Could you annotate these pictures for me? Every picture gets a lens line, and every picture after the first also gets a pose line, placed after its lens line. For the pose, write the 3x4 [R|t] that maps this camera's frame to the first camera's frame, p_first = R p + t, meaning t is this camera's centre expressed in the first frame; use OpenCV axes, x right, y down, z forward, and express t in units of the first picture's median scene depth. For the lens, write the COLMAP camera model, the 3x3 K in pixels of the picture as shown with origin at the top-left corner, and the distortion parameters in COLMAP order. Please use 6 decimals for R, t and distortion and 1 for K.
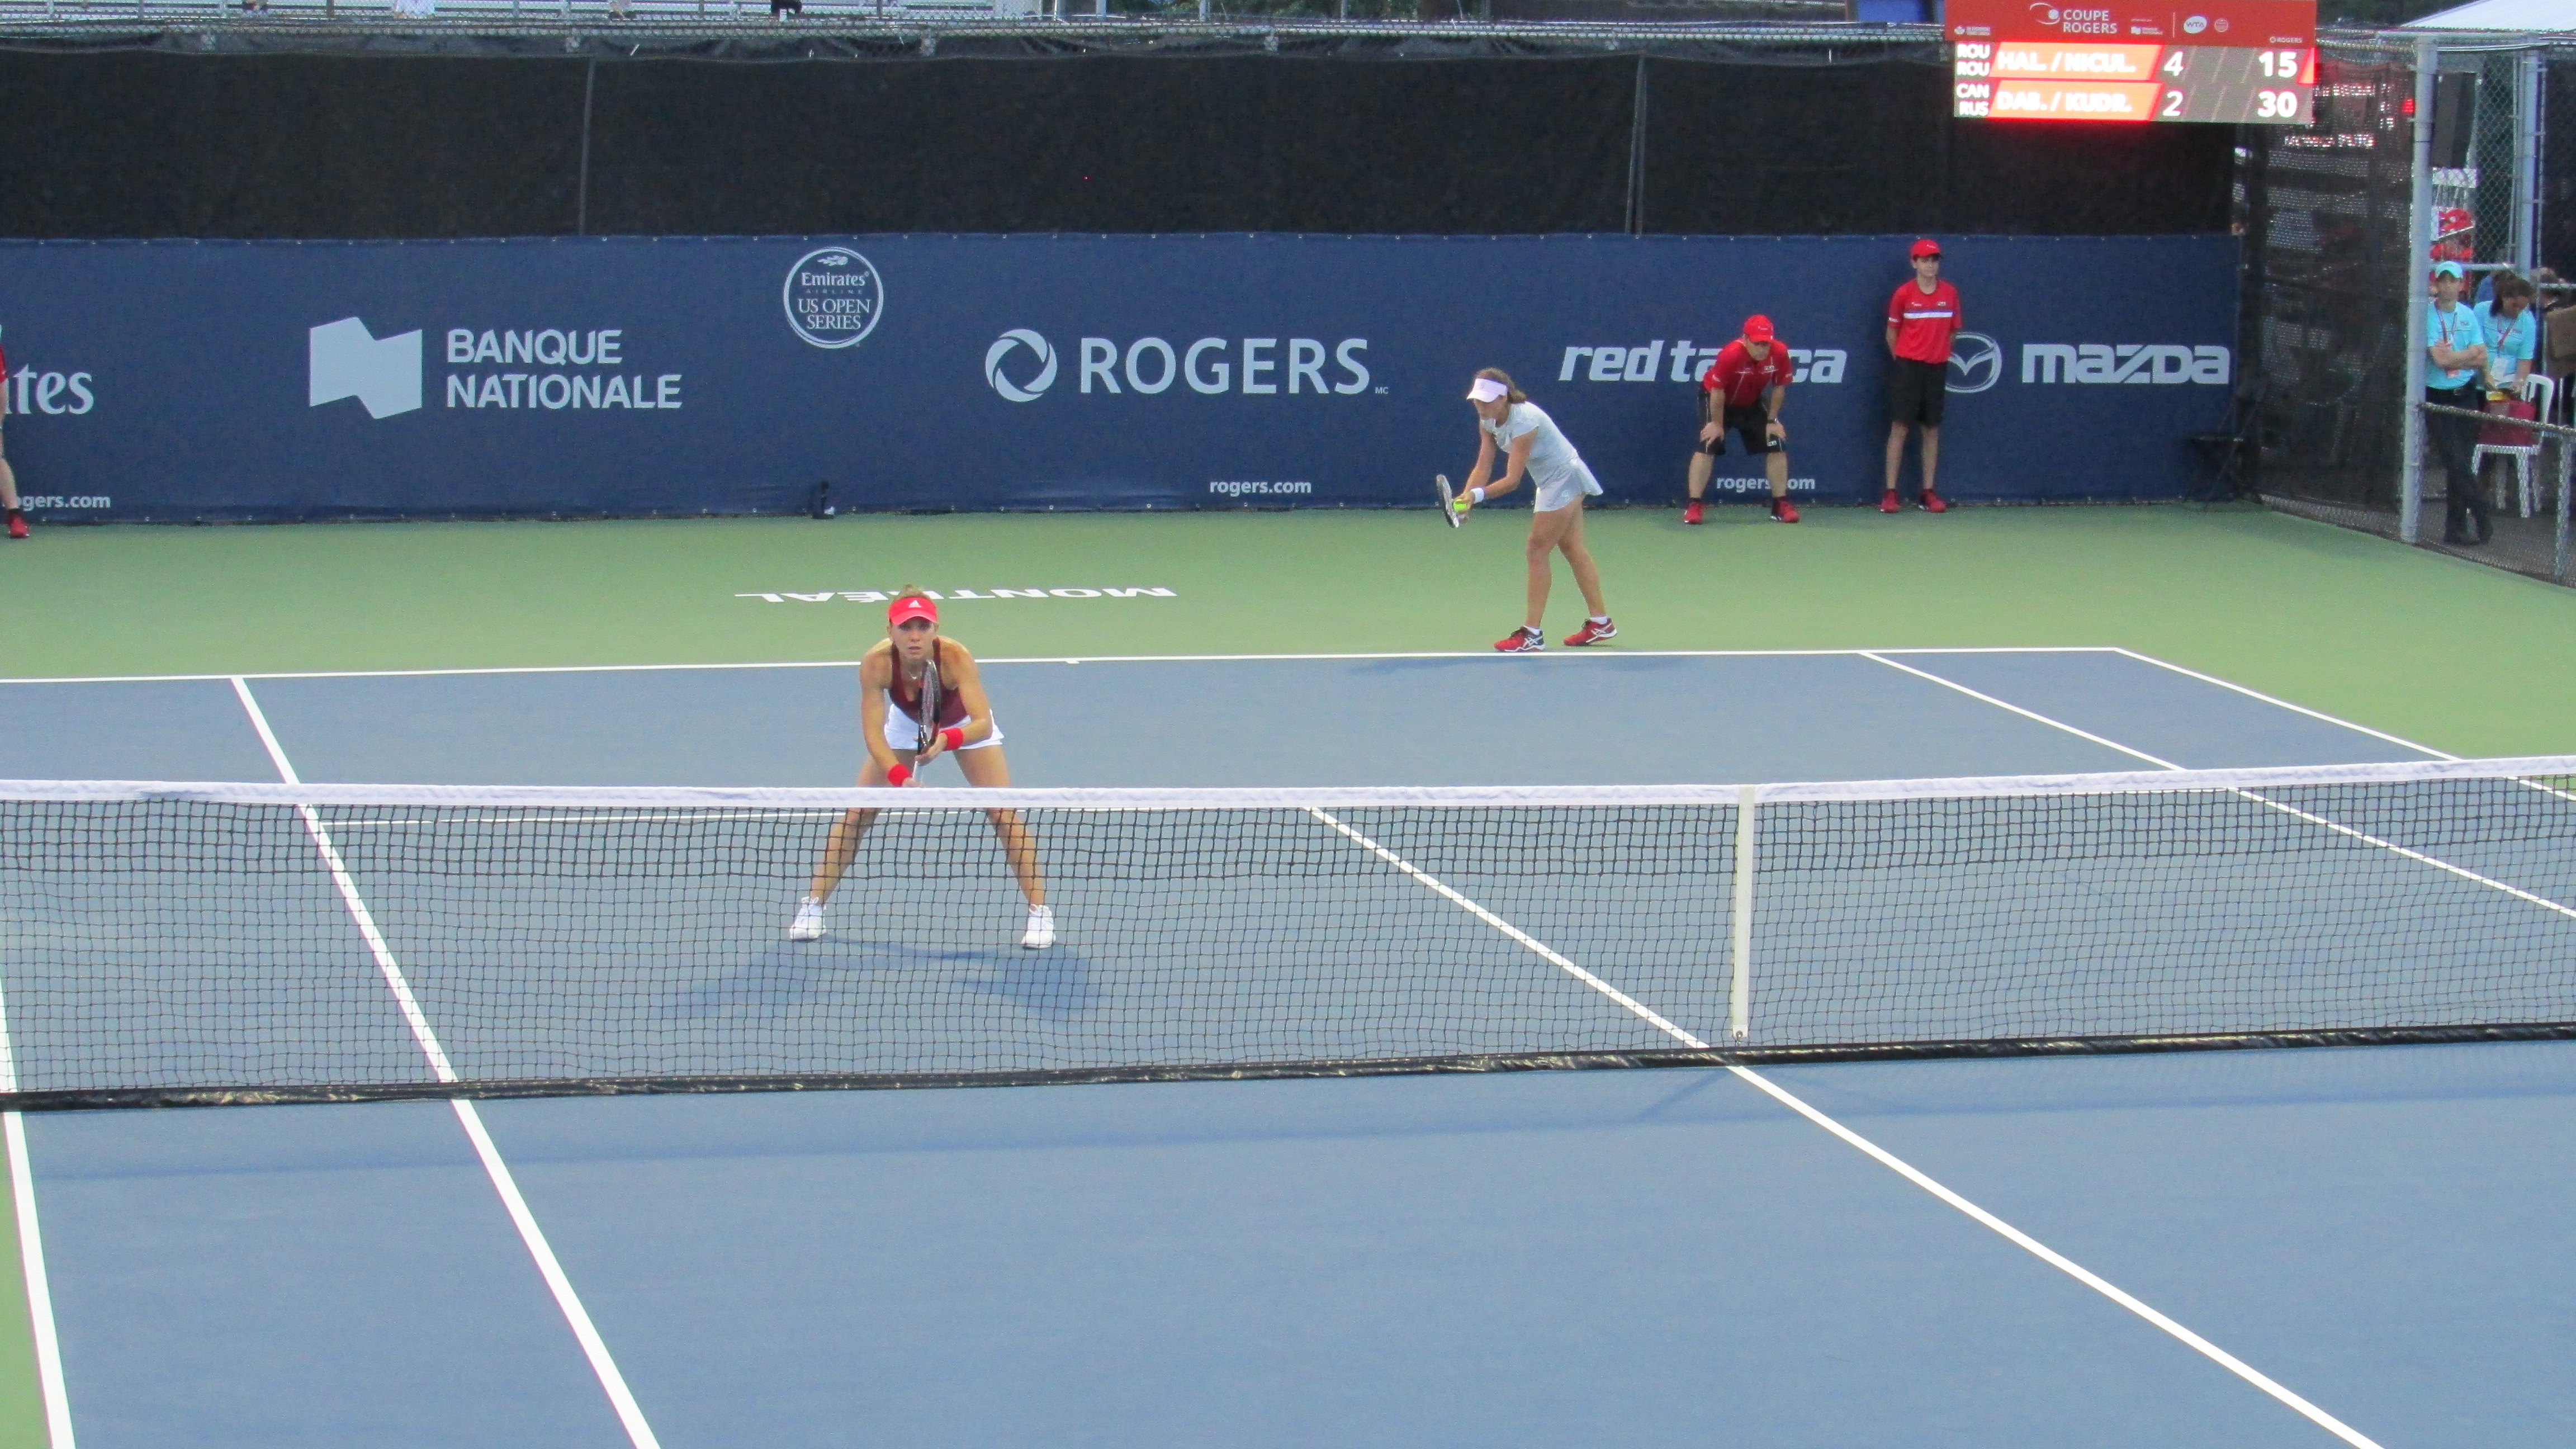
lens RADIAL K [[6726.5, 0, 1306.7], [0, 6726.5, 716.5], [0, 0, 1]] dist [-0.047784, 0.000000]
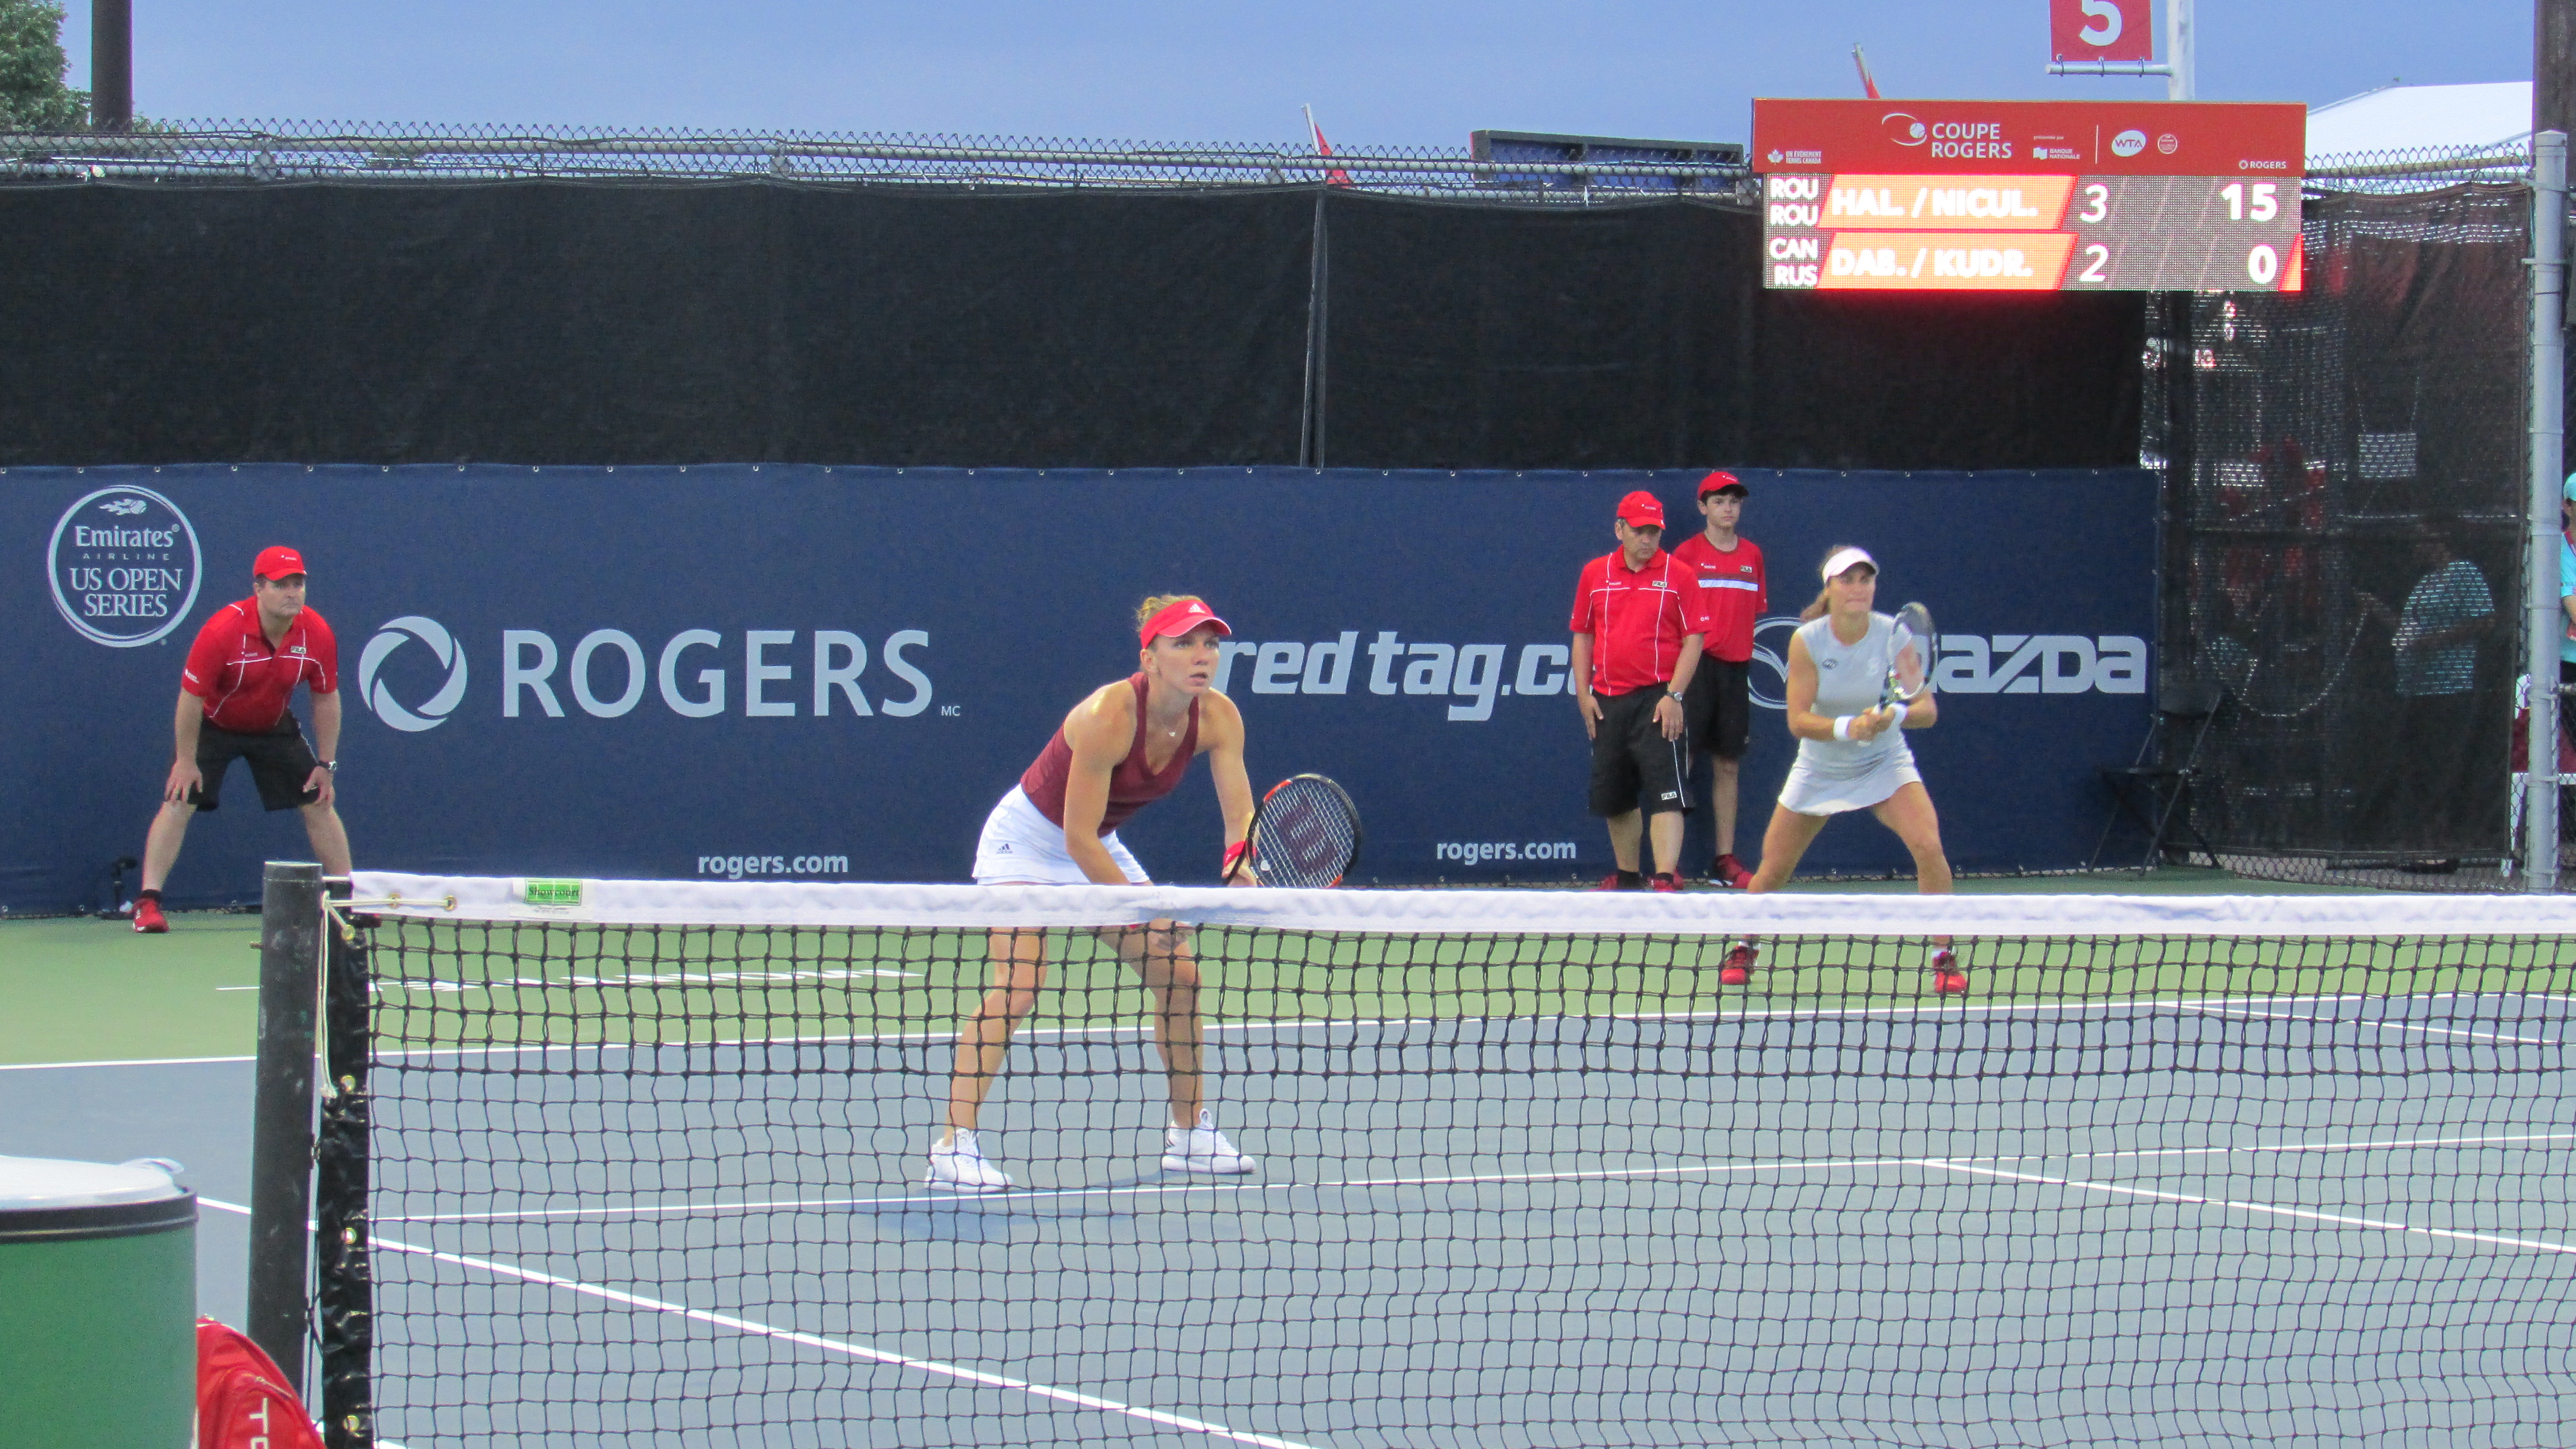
lens RADIAL K [[8590.4, 0, 1272.5], [0, 8590.4, 725.5], [0, 0, 1]] dist [-0.108120, 0.000000]
pose [[0.967654, -0.016087, 0.251769, -0.164899], [0.040174, 0.995056, -0.090827, 0.028198], [-0.249063, 0.098004, 0.963516, 0.207755]]
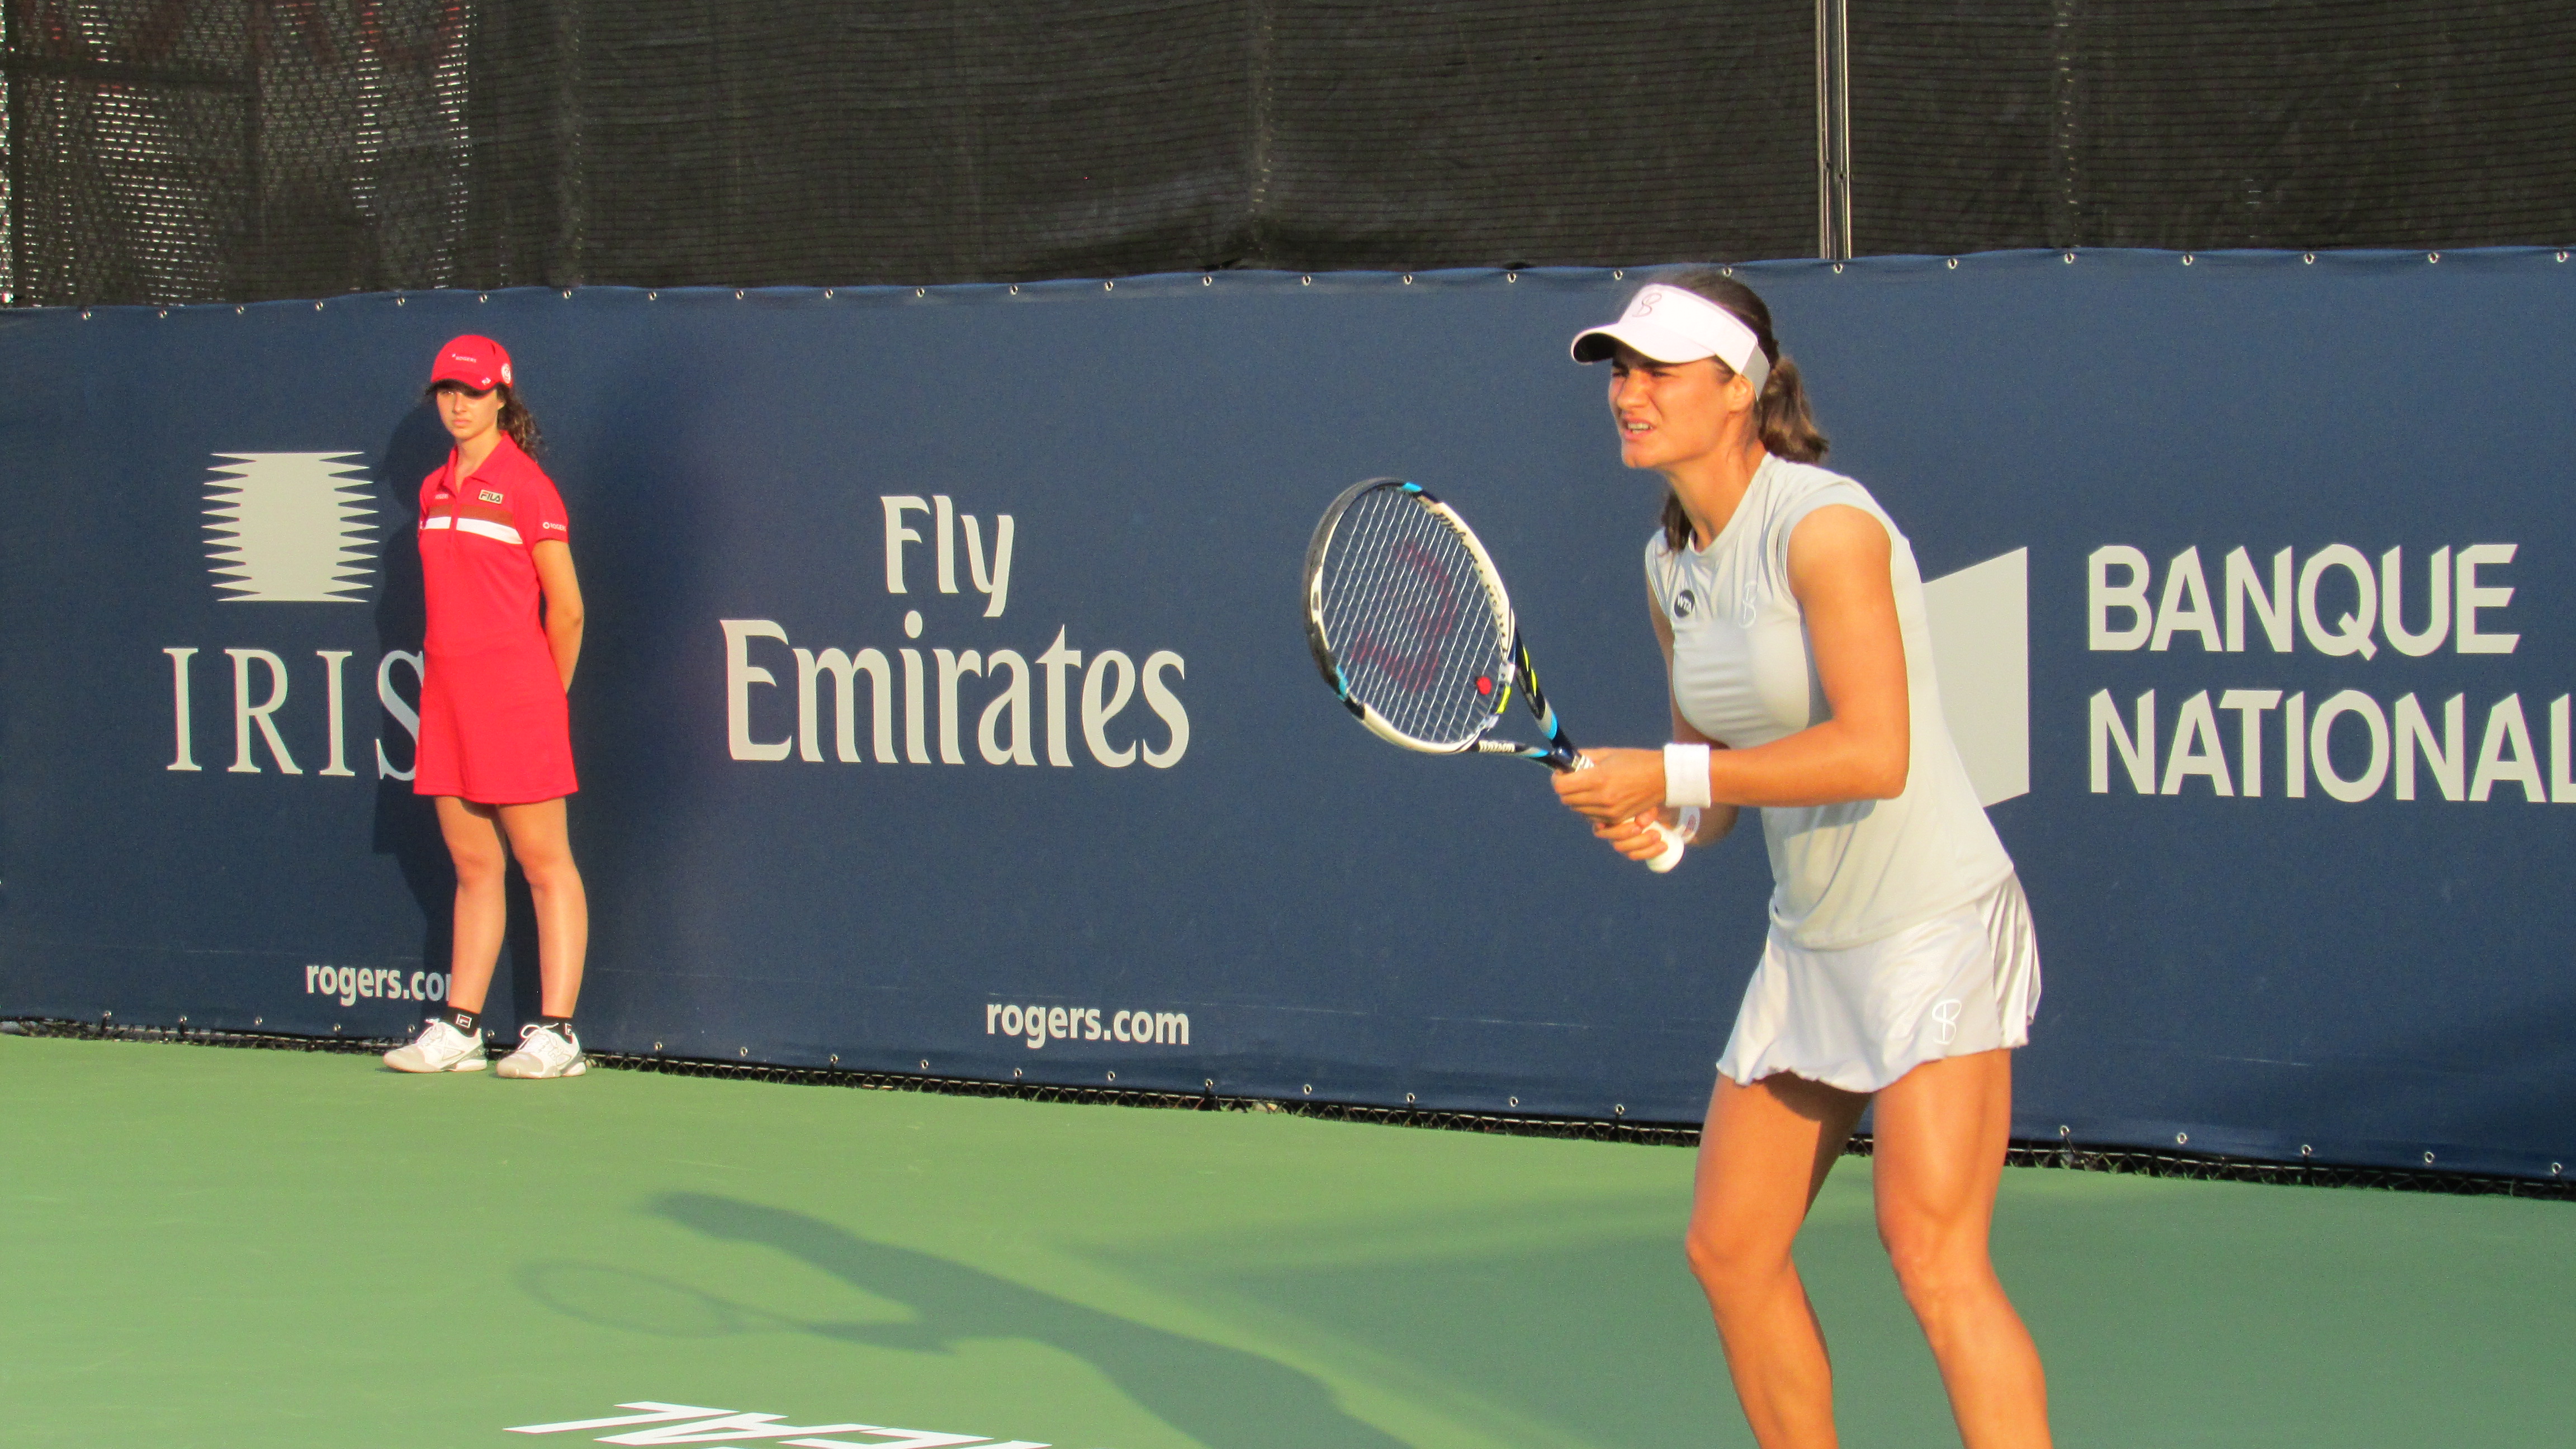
lens RADIAL K [[9947.2, 0, 1282.7], [0, 9947.2, 724.1], [0, 0, 1]] dist [-0.022737, 0.000000]
pose [[0.462391, 0.013384, -0.886575, 0.255086], [-0.094486, 0.994937, -0.034259, -0.029104], [0.881628, 0.099610, 0.461314, 0.733450]]
